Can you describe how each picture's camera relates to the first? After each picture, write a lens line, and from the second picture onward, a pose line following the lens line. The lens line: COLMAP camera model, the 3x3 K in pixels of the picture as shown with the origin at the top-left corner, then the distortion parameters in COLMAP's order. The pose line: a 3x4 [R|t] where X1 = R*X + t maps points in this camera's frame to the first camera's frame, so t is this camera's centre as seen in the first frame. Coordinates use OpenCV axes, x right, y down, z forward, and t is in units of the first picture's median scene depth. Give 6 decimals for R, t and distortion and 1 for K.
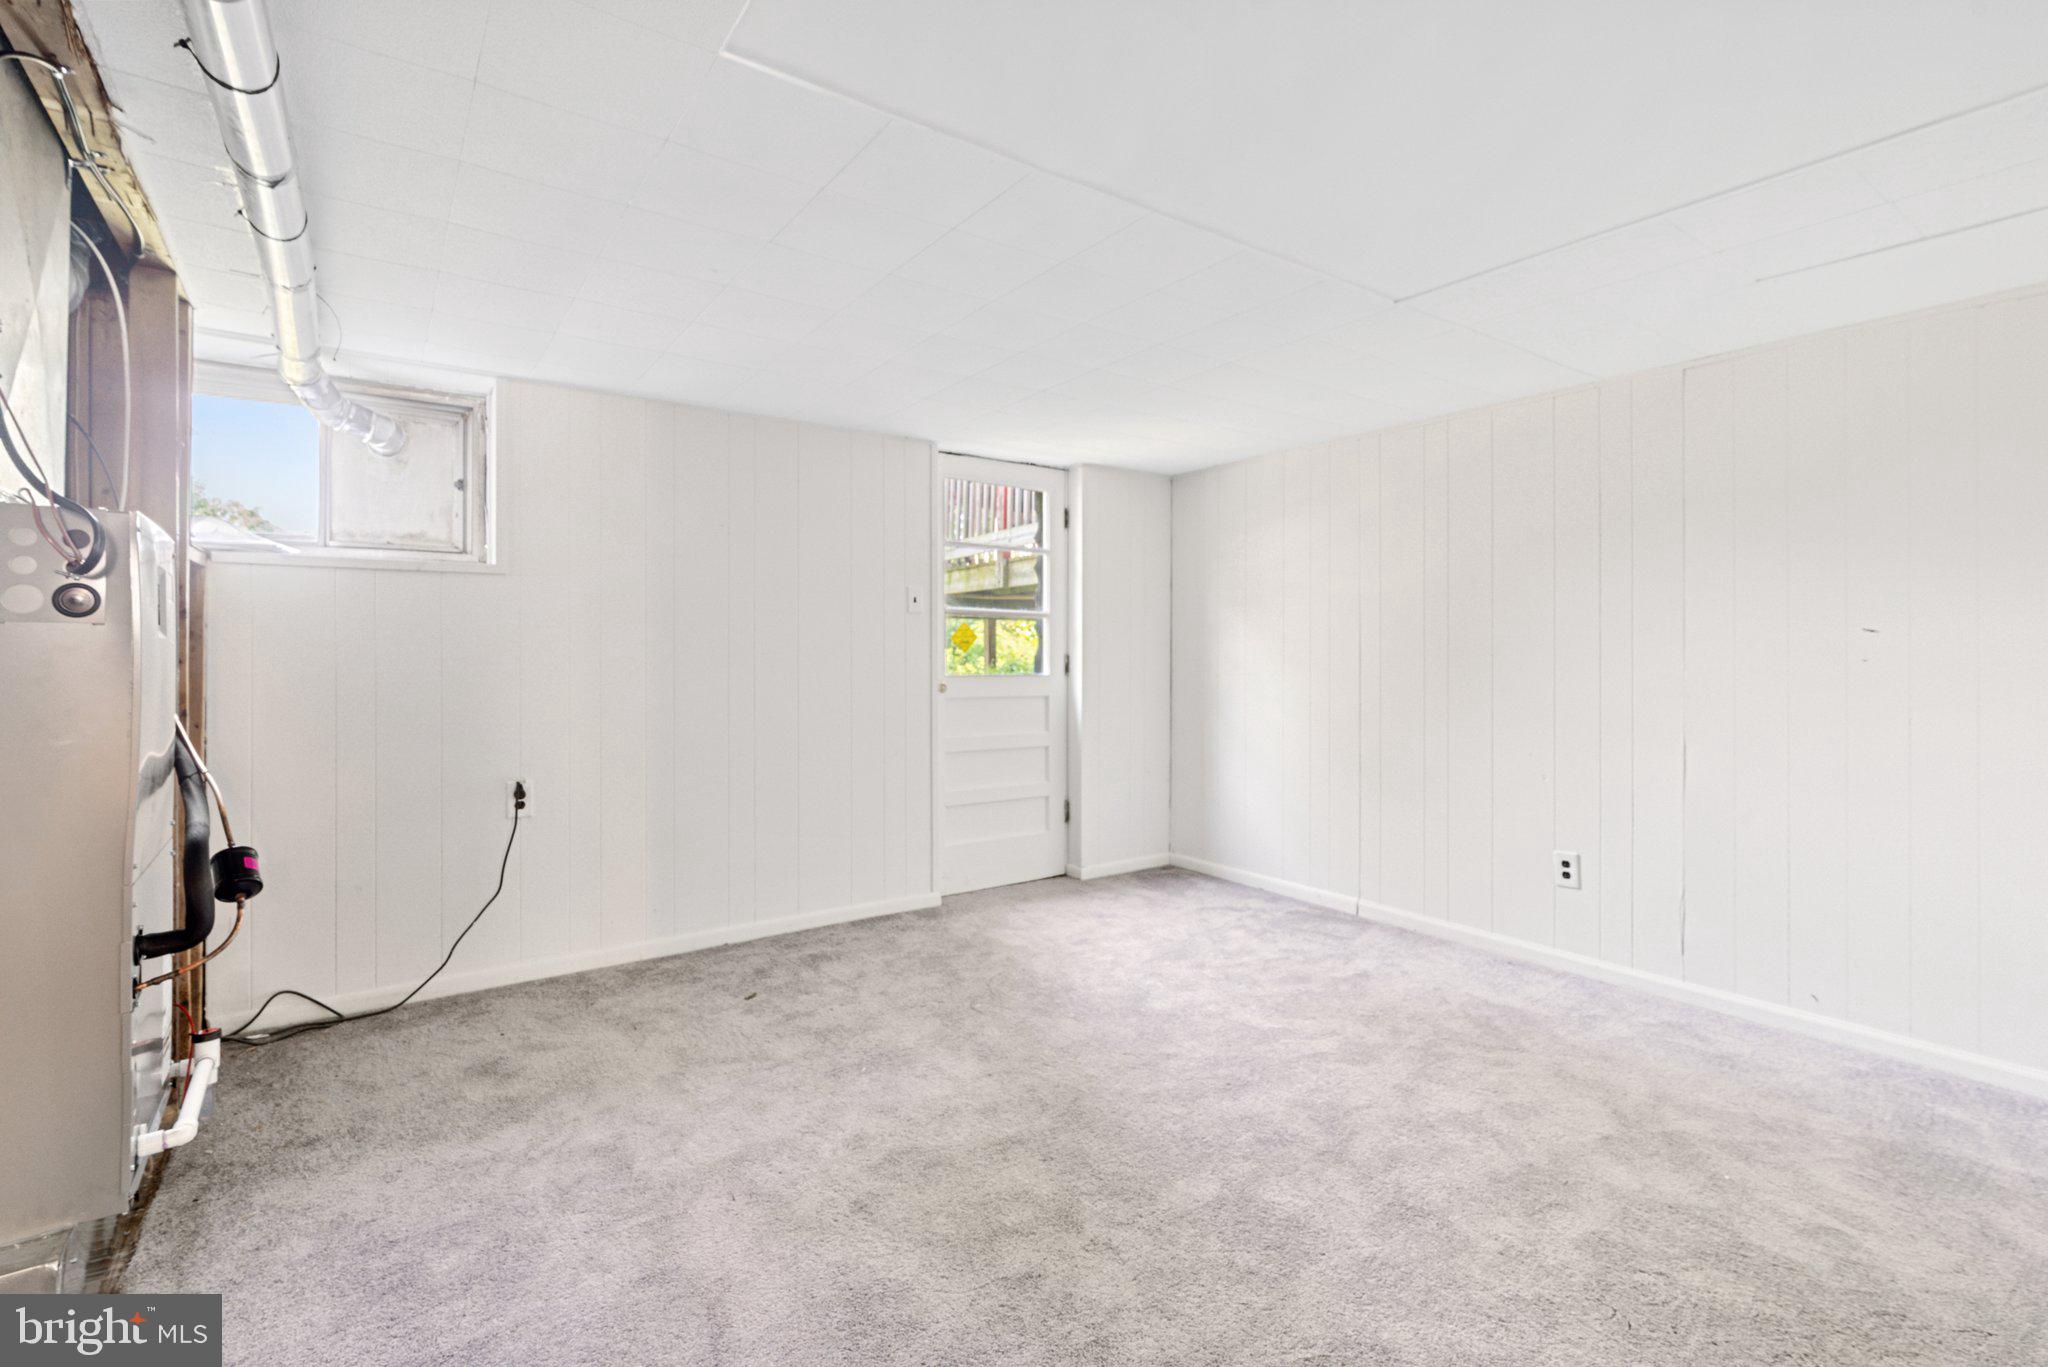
lens RADIAL K [[936.2, 0, 1024.3], [0, 936.2, 667.0], [0, 0, 1]] dist [0.003548, 0.000305]
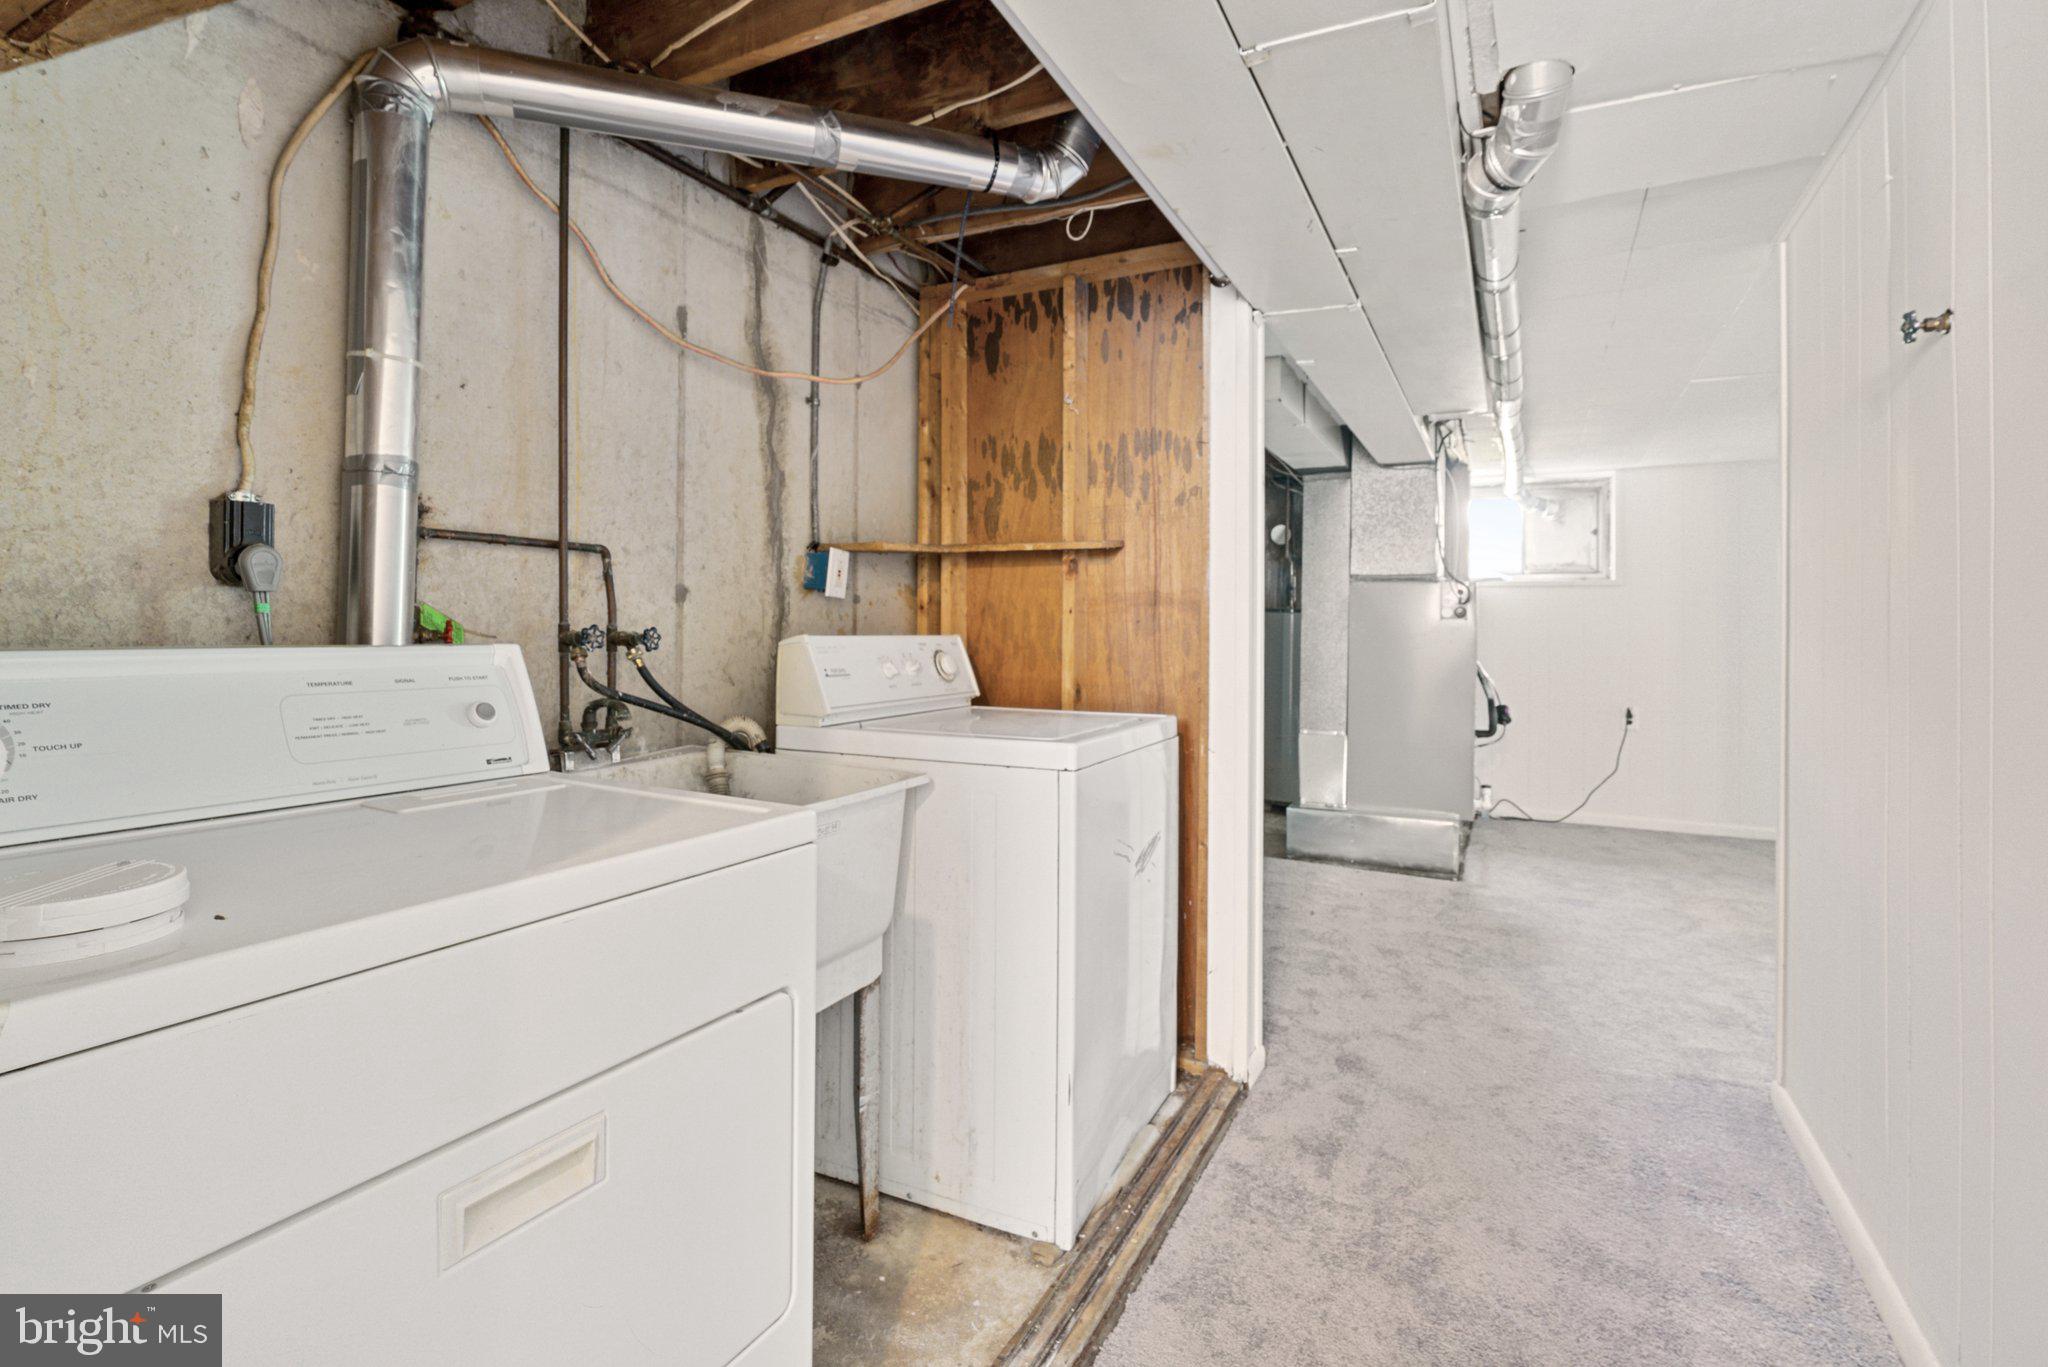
lens RADIAL K [[936.2, 0, 1059.6], [0, 936.2, 619.3], [0, 0, 1]] dist [0.003548, 0.000305]
pose [[0.467225, -0.016379, -0.883987, 0.459878], [-0.005821, 0.999750, -0.021601, 0.004661], [0.884119, 0.015238, 0.467012, -0.671214]]
